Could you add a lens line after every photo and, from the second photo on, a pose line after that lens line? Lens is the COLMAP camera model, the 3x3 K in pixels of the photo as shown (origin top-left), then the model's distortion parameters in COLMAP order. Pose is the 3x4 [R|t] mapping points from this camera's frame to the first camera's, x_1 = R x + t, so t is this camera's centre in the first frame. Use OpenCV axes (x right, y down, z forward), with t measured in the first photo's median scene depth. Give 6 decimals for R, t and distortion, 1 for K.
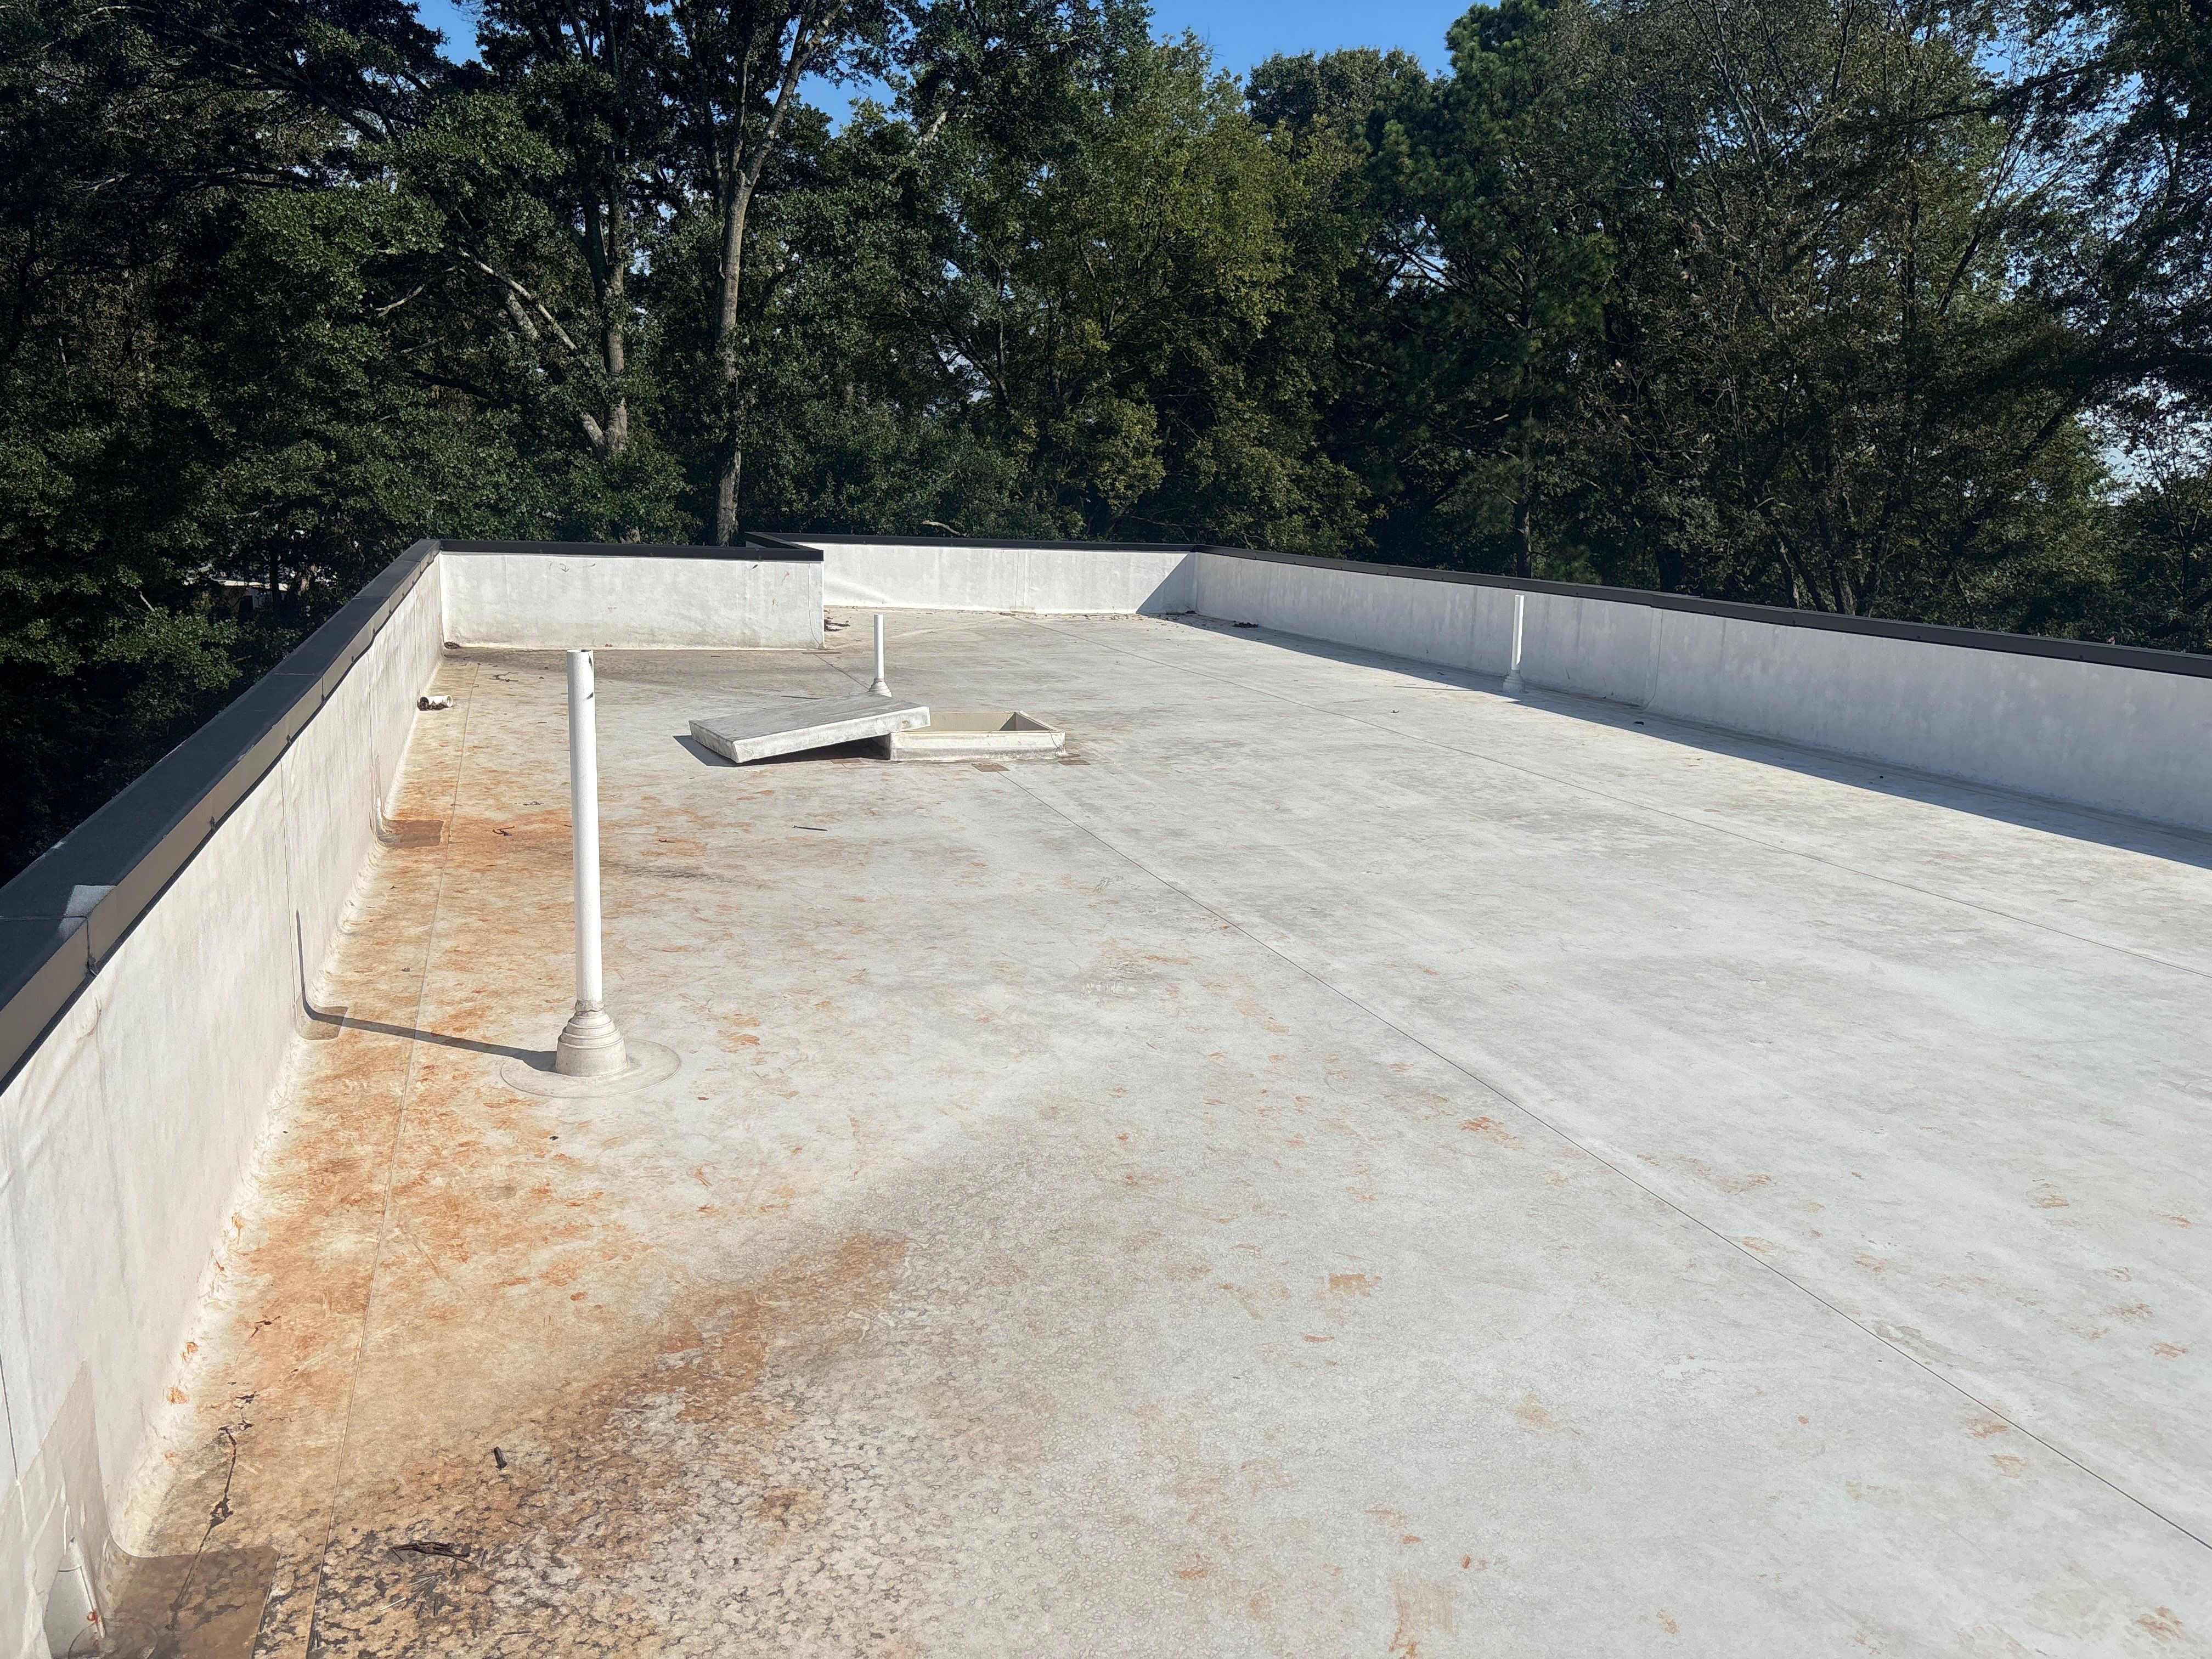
lens RADIAL K [[1674.6, 0, 1106.0], [0, 1674.6, 829.5], [0, 0, 1]] dist [0.028577, -0.035082]
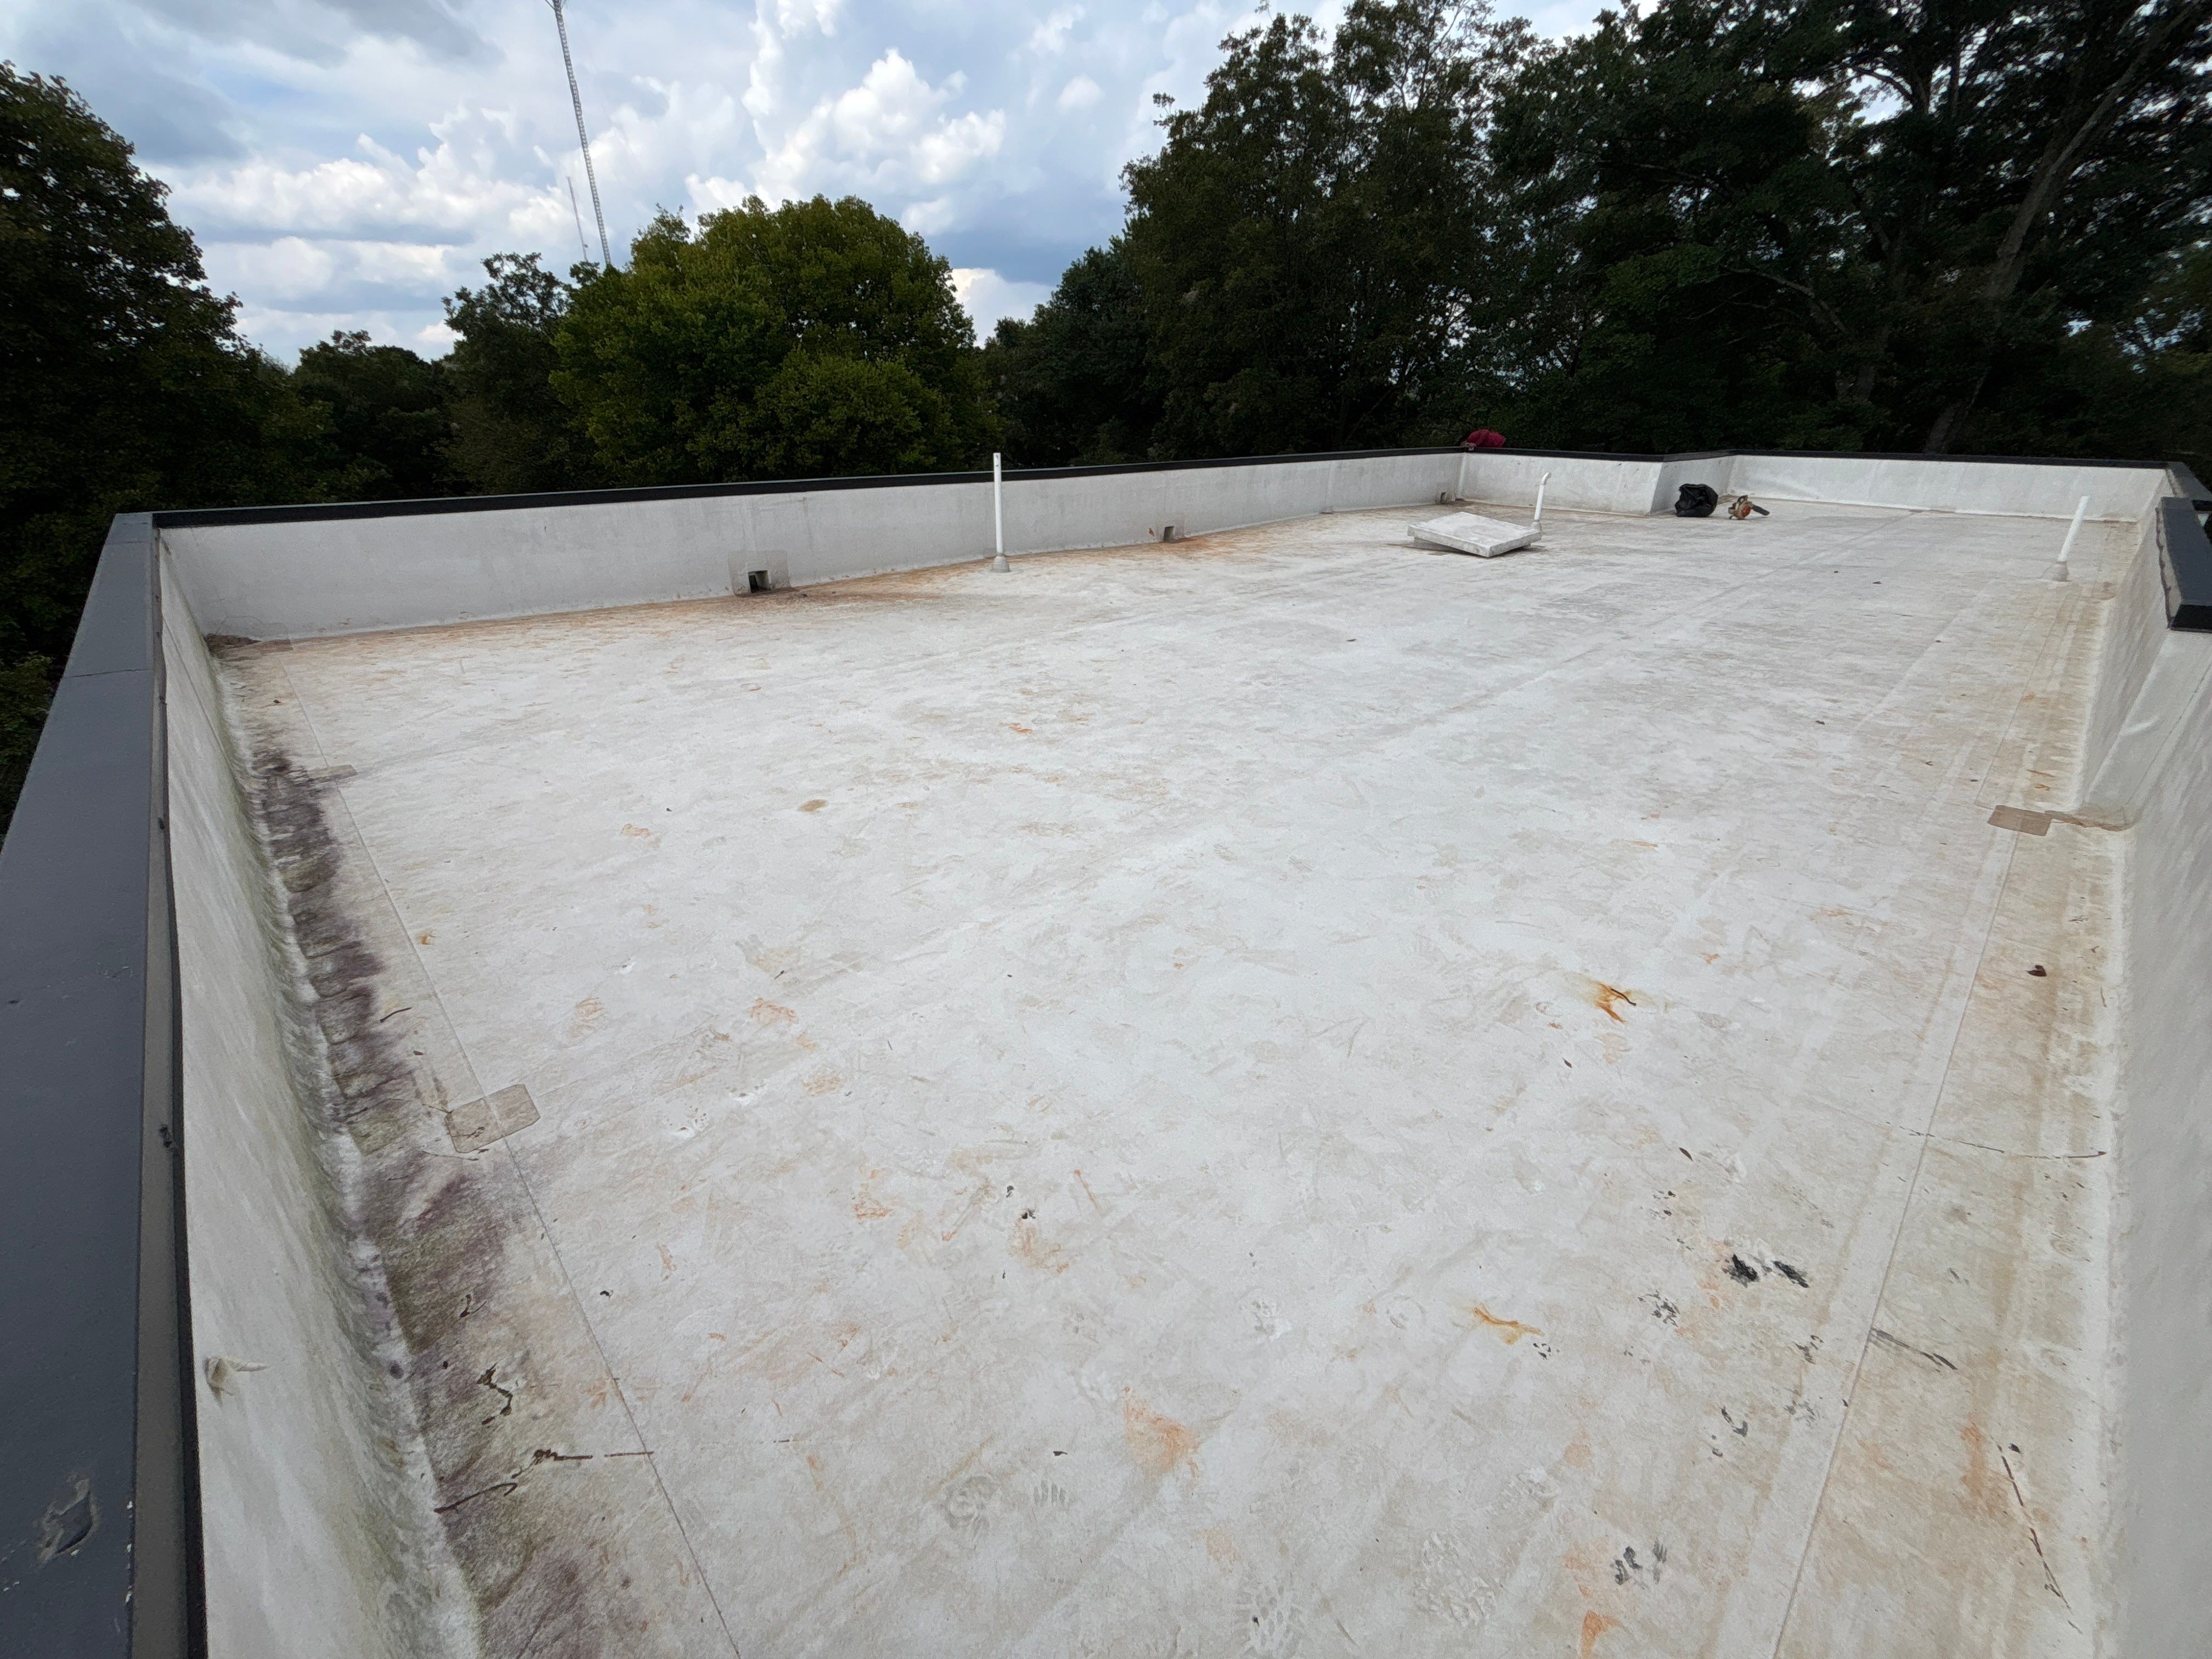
lens RADIAL K [[899.3, 0, 1106.0], [0, 899.3, 829.5], [0, 0, 1]] dist [0.000771, -0.000056]
pose [[0.413413, 0.354670, -0.838629, 2.130415], [-0.171242, 0.934870, 0.310956, 0.011580], [0.894296, 0.015055, 0.447222, 0.363670]]
